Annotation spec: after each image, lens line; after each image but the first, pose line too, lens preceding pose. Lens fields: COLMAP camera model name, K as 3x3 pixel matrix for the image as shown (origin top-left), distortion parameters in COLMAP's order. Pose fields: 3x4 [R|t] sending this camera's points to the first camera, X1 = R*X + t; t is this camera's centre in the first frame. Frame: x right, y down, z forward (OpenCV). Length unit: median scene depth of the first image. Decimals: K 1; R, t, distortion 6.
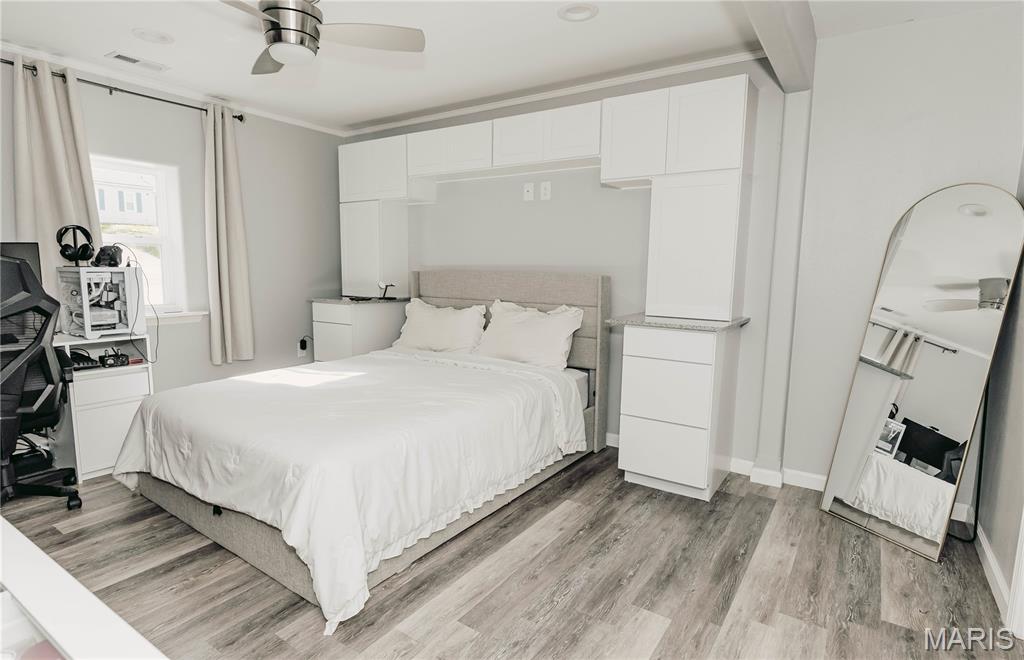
lens RADIAL K [[536.2, 0, 489.1], [0, 536.2, 329.5], [0, 0, 1]] dist [-0.000993, -0.001078]
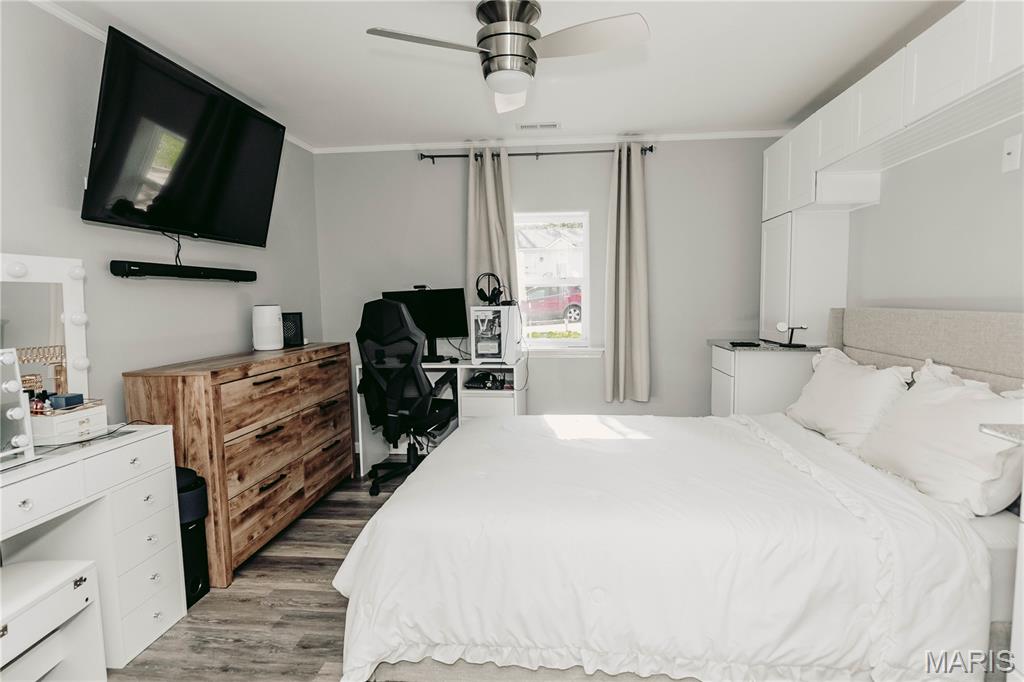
lens RADIAL K [[553.4, 0, 512.6], [0, 553.4, 343.0], [0, 0, 1]] dist [0.001911, -0.000826]
pose [[0.489204, 0.054660, -0.870455, 0.383571], [-0.087144, 0.996103, 0.013574, -0.053777], [0.867805, 0.069214, 0.492061, 0.421113]]
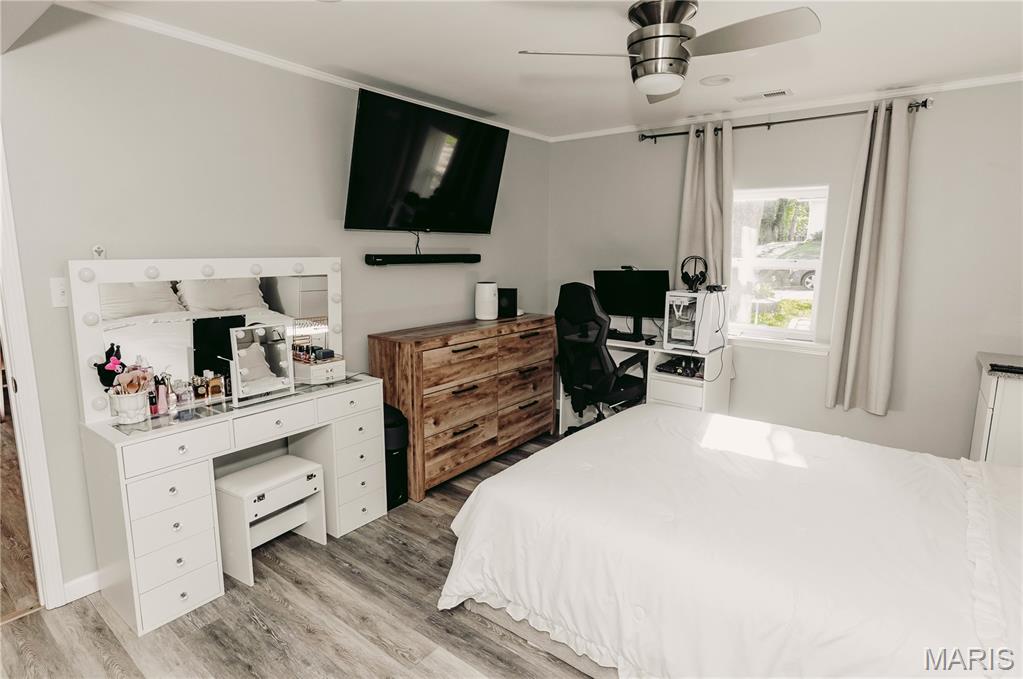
lens RADIAL K [[534.6, 0, 497.4], [0, 534.6, 329.6], [0, 0, 1]] dist [0.001252, -0.000112]
pose [[-0.052947, 0.139830, -0.988759, 0.467951], [-0.128917, 0.980905, 0.145623, -0.148494], [0.990241, 0.135178, -0.033909, 0.614007]]
